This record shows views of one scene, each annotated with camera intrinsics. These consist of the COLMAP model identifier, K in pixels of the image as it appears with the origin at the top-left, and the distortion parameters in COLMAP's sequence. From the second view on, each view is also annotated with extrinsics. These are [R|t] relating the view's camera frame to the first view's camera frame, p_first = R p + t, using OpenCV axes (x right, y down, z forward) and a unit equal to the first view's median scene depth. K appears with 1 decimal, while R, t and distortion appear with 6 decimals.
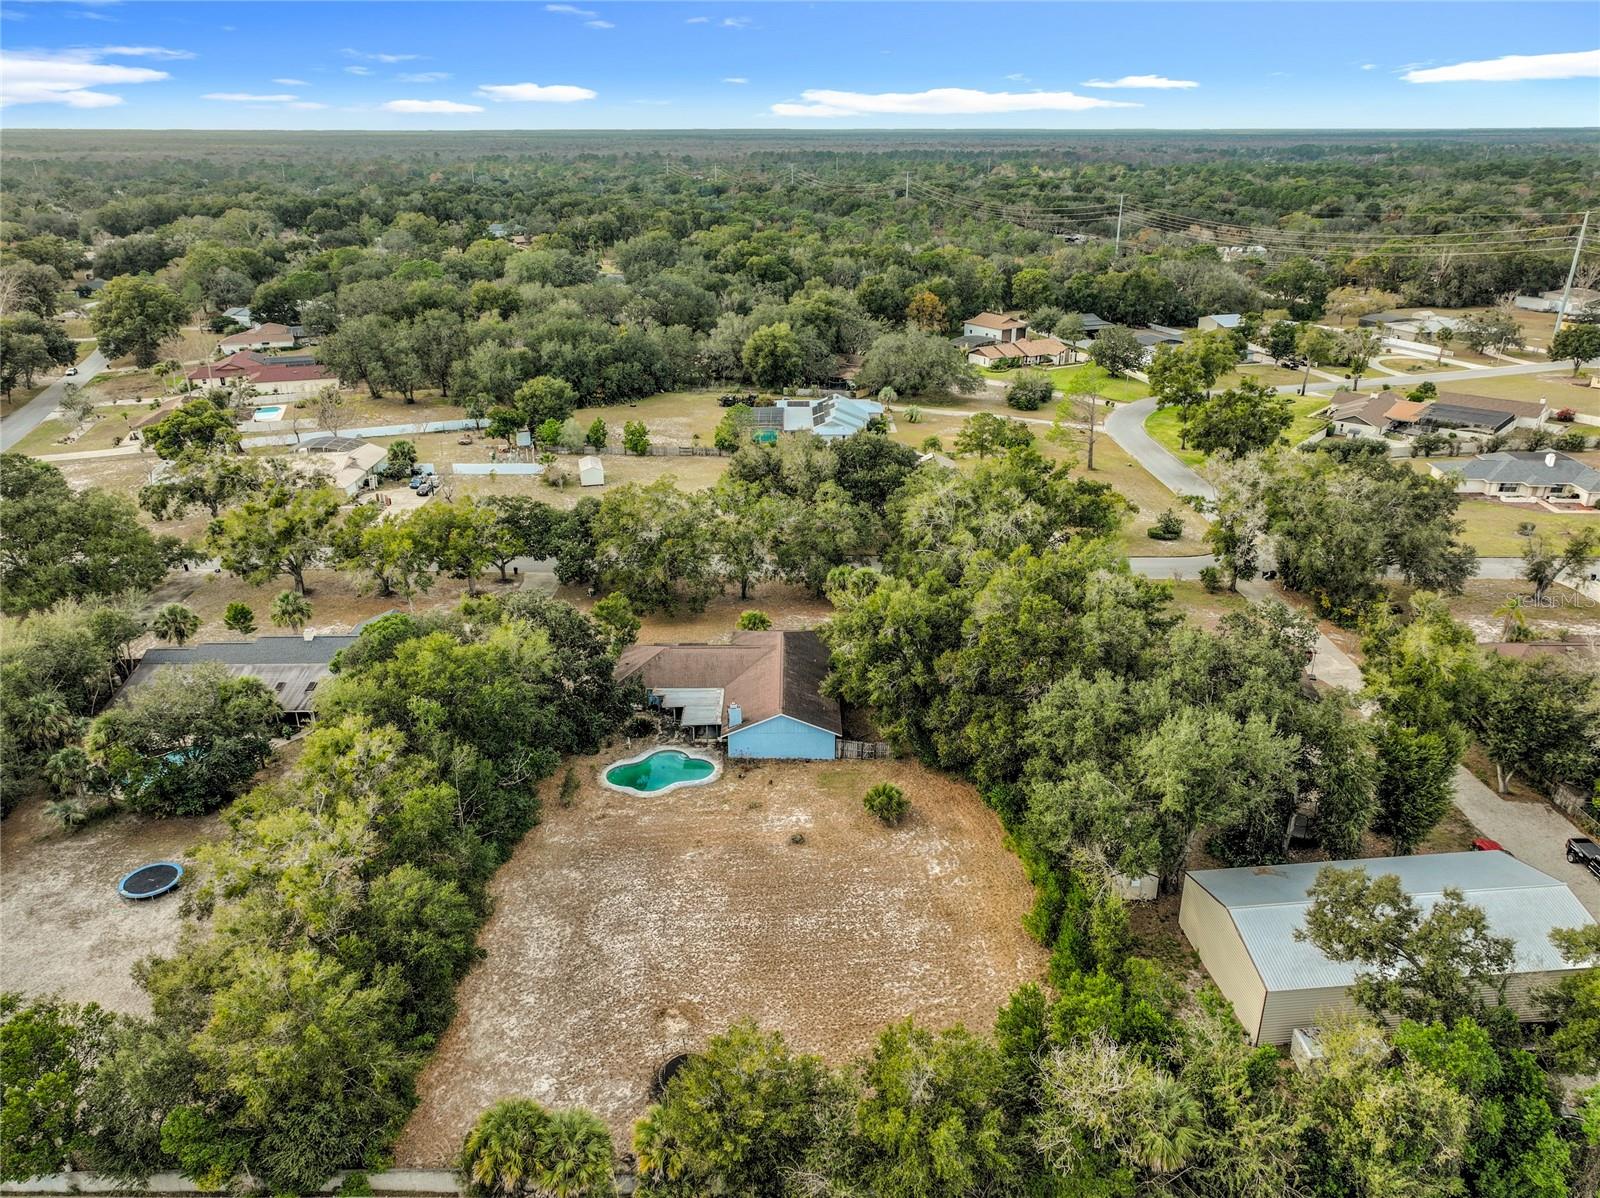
lens RADIAL K [[1130.2, 0, 797.0], [0, 1130.2, 600.8], [0, 0, 1]] dist [-0.000522, 0.001787]
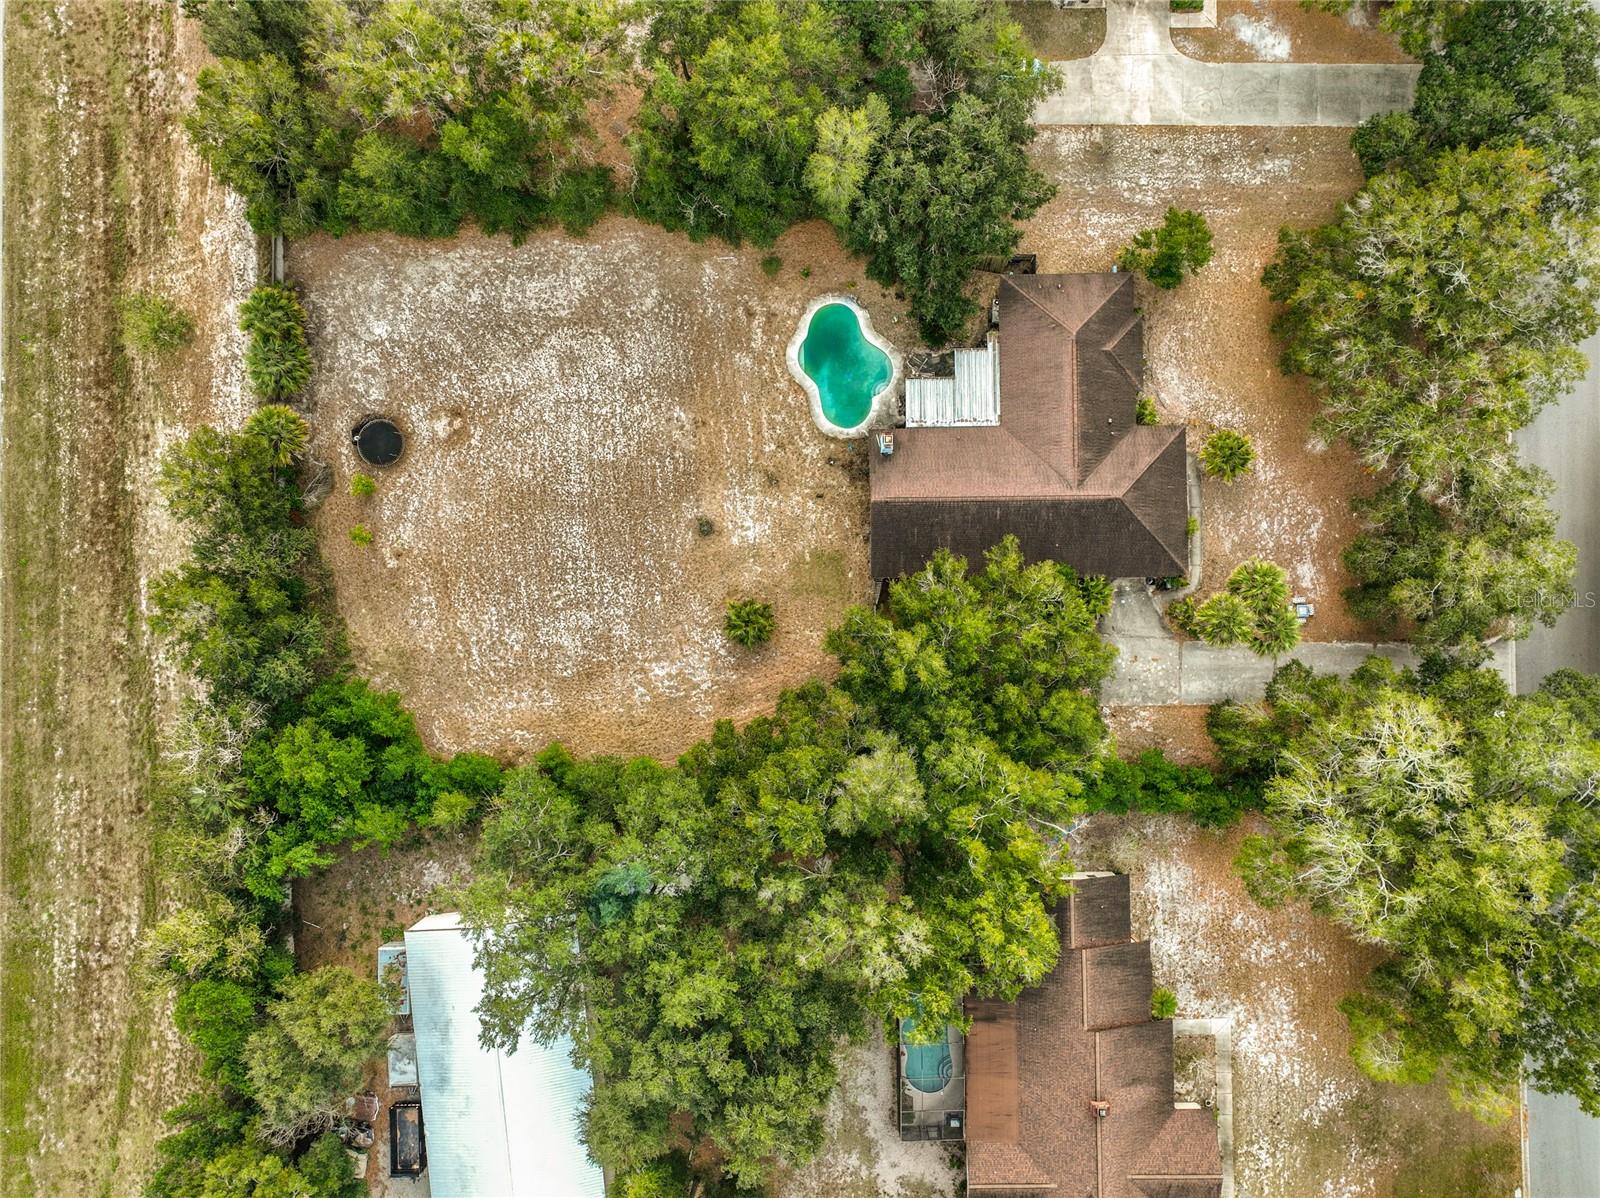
lens RADIAL K [[1130.2, 0, 800.2], [0, 1130.2, 599.3], [0, 0, 1]] dist [-0.000522, 0.001787]
pose [[0.008440, 0.999562, -0.028377, 0.089288], [-0.388235, 0.029427, 0.921090, -0.696899], [0.921522, 0.003243, 0.388313, 0.728083]]
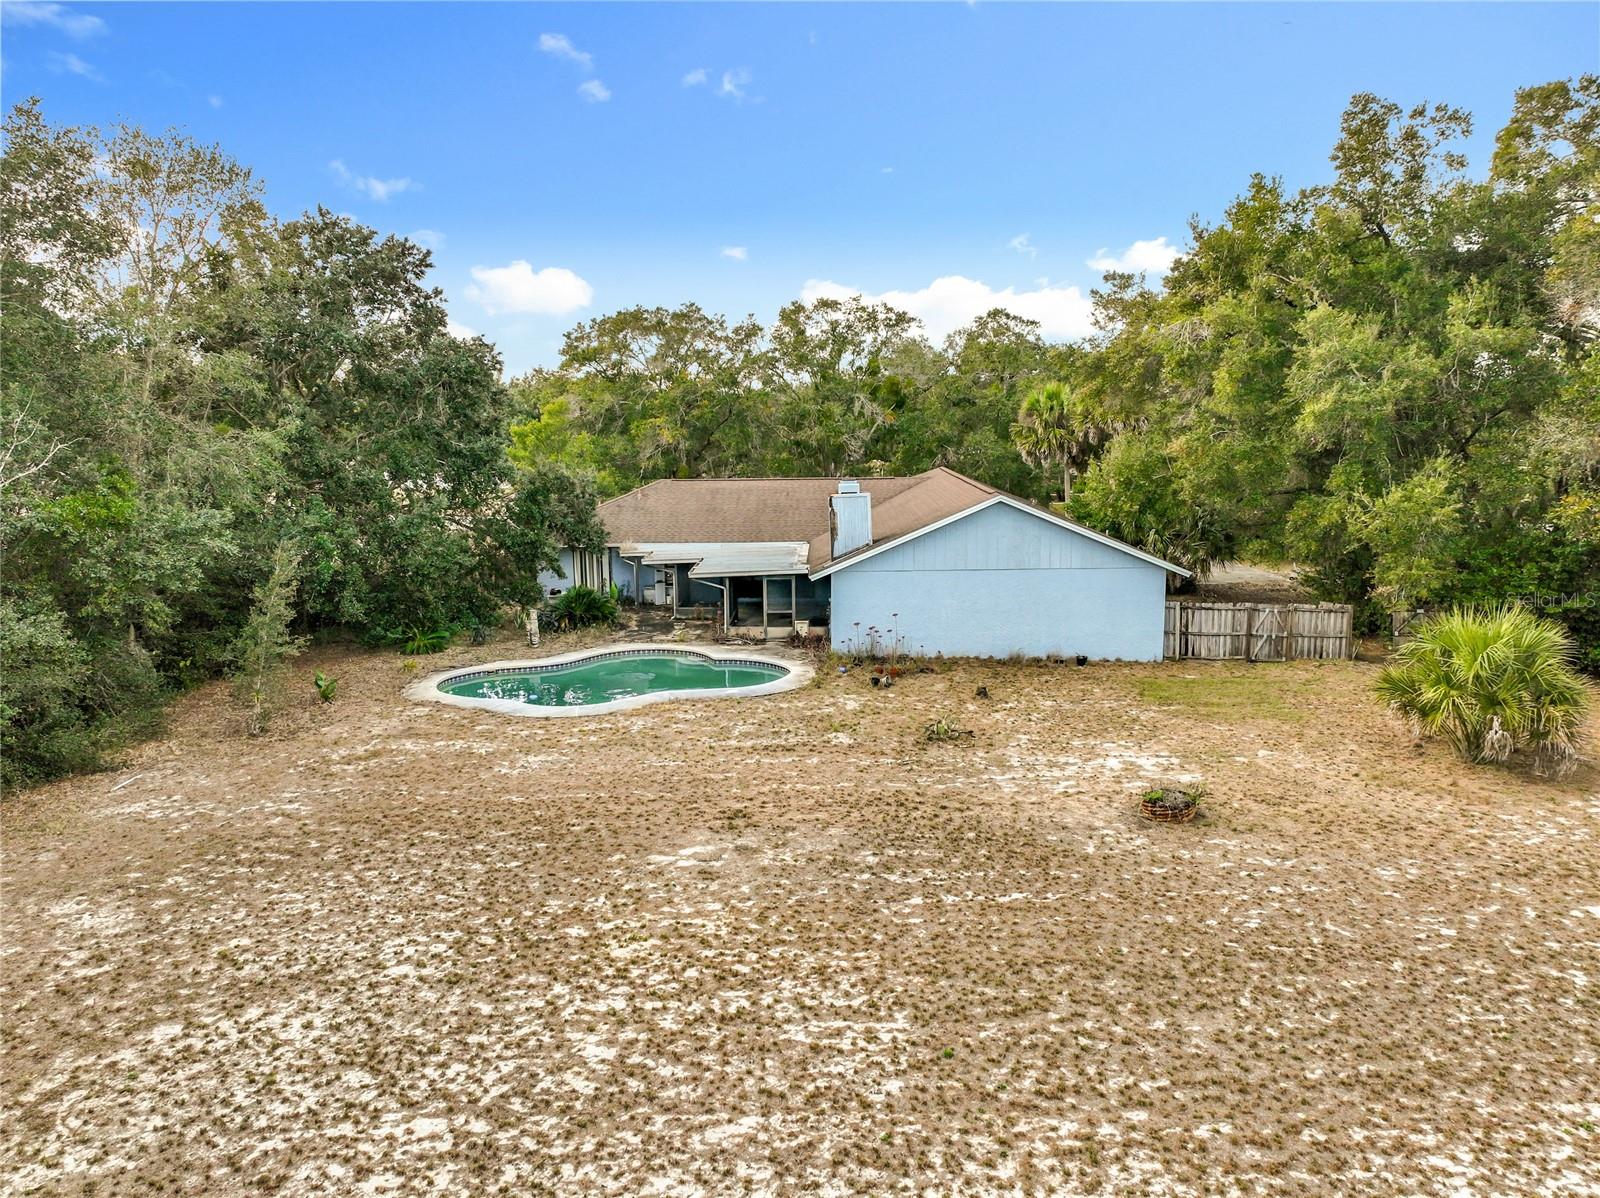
lens RADIAL K [[1130.2, 0, 807.4], [0, 1130.2, 598.9], [0, 0, 1]] dist [-0.000522, 0.001787]
pose [[0.999640, -0.002033, -0.026757, -0.068180], [-0.004327, 0.971867, -0.235491, 0.230321], [0.026483, 0.235522, 0.971508, 0.787684]]
